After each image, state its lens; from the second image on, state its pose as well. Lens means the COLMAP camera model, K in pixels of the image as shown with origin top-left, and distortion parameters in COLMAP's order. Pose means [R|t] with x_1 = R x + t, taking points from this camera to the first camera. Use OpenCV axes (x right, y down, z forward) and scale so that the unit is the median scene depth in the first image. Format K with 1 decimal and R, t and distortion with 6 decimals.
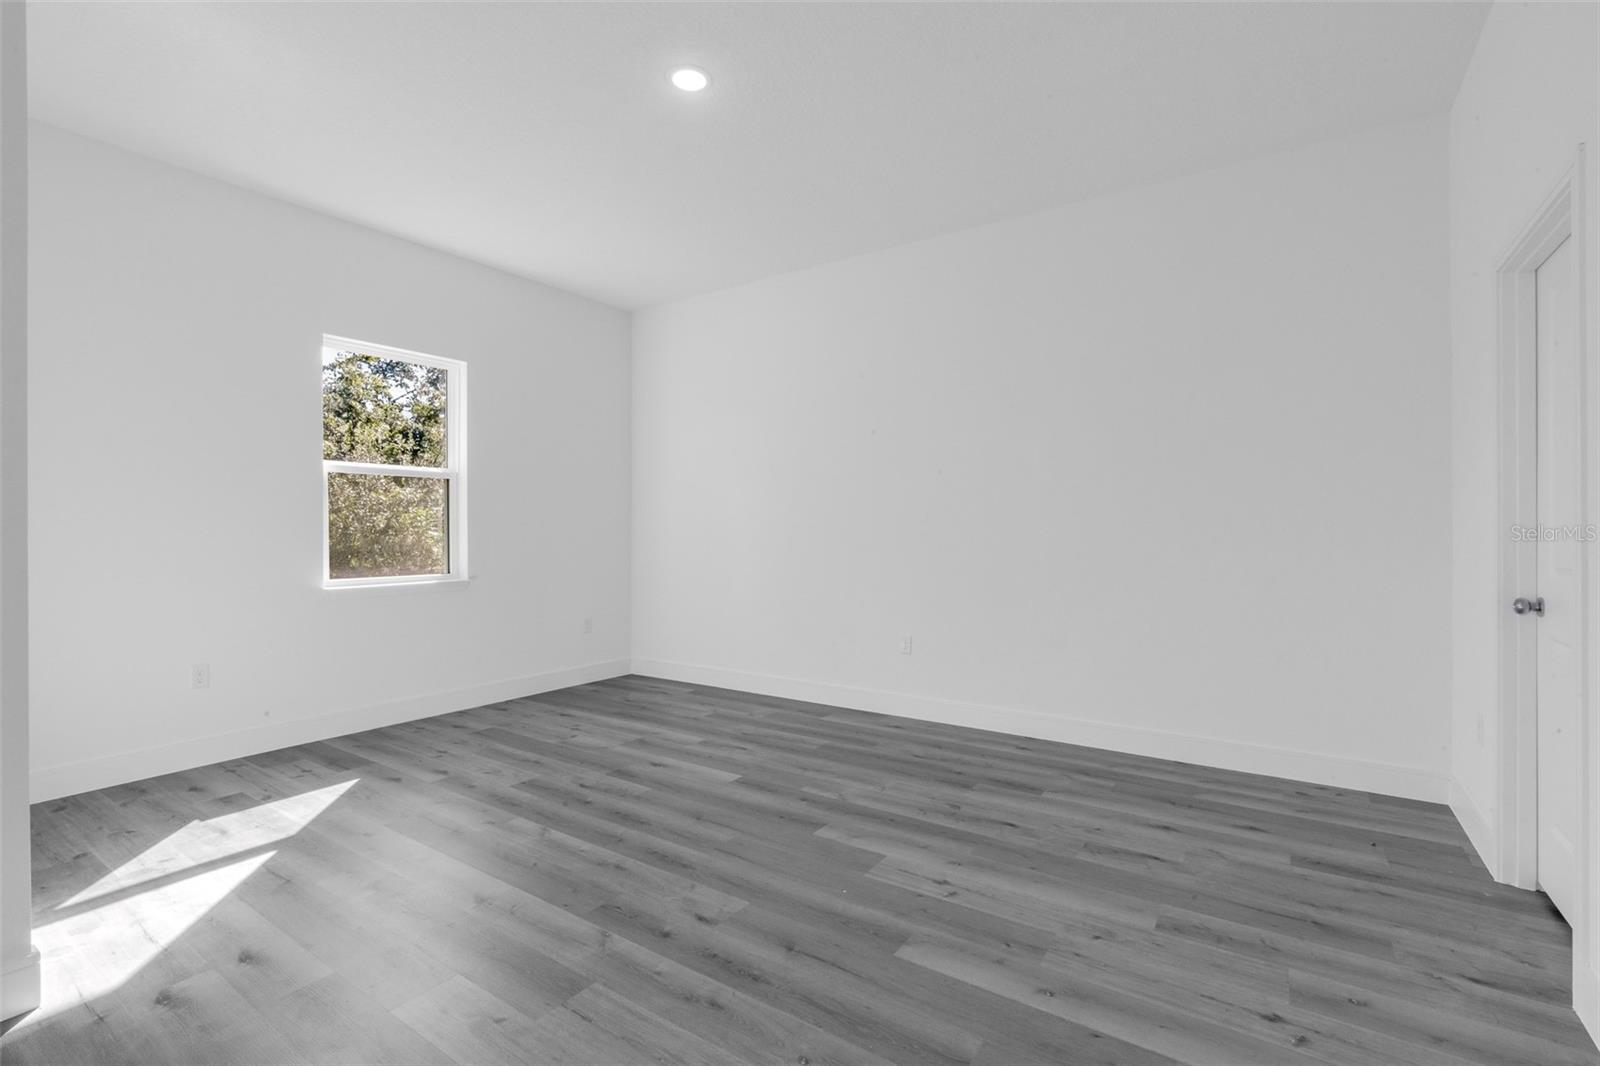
lens RADIAL K [[705.4, 0, 800.0], [0, 705.4, 533.1], [0, 0, 1]] dist [-0.002062, 0.000742]
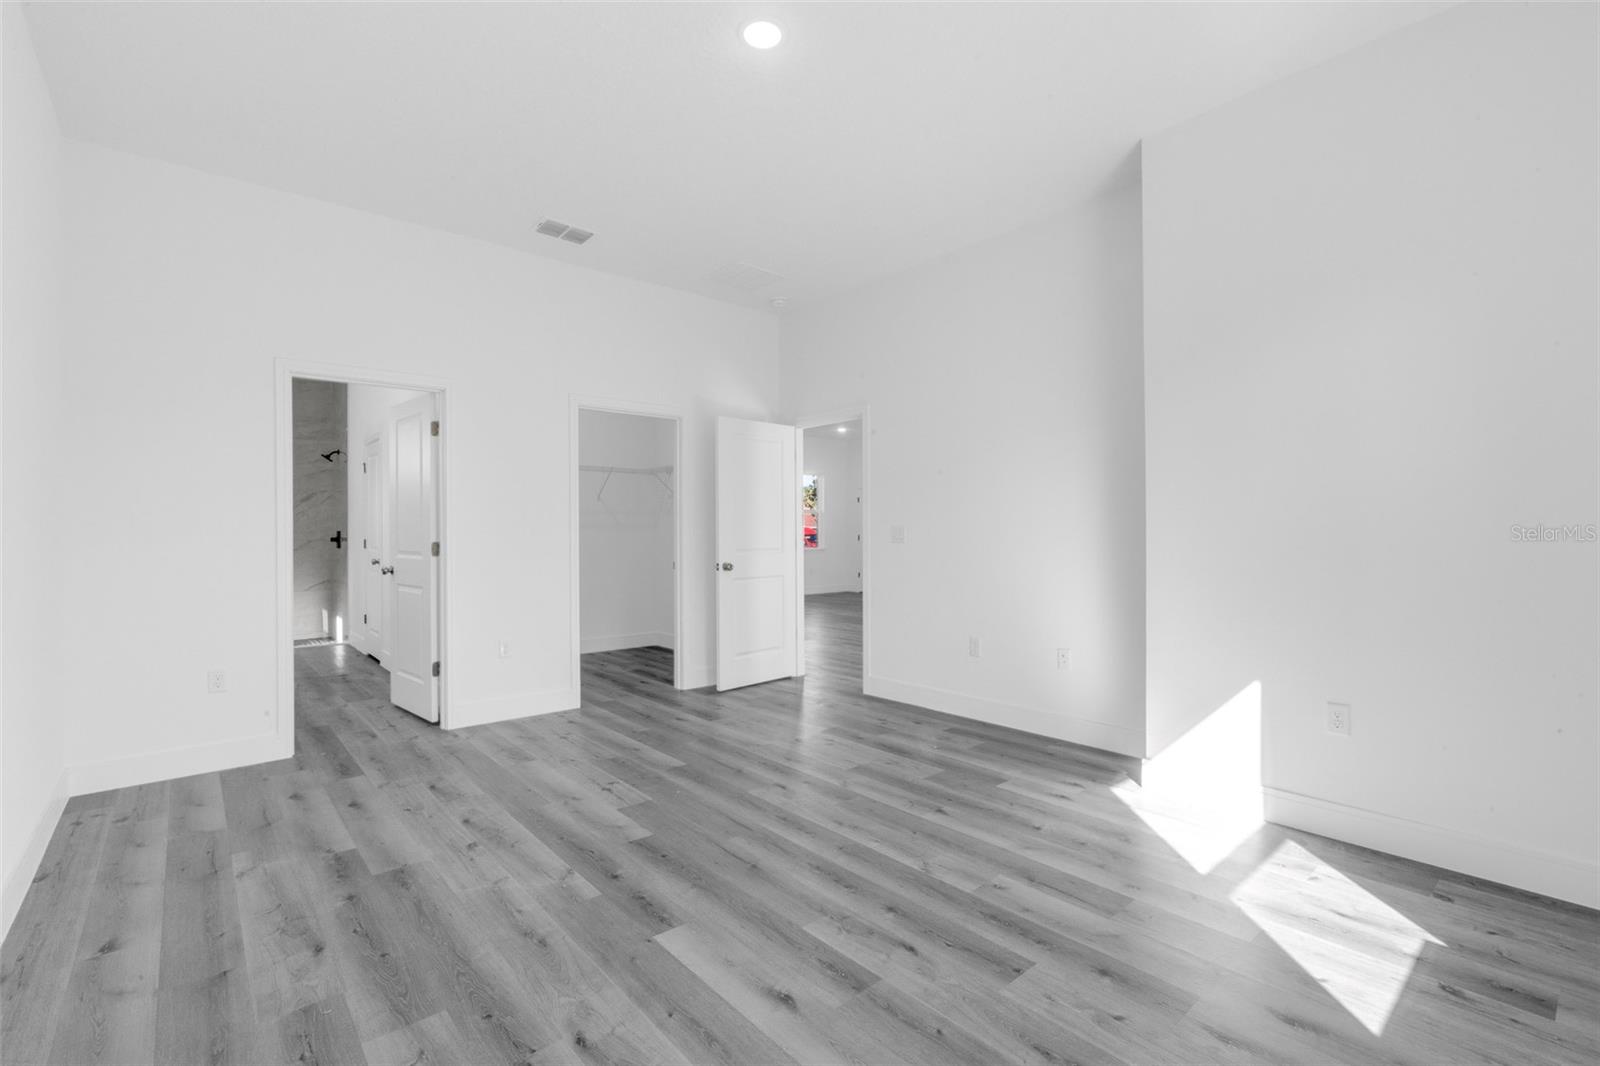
lens RADIAL K [[705.4, 0, 800.6], [0, 705.4, 533.1], [0, 0, 1]] dist [-0.002062, 0.000742]
pose [[-0.965881, 0.005459, 0.258928, -0.410515], [0.006777, 0.999968, 0.004199, -0.003935], [-0.258897, 0.005810, -0.965887, 1.758677]]
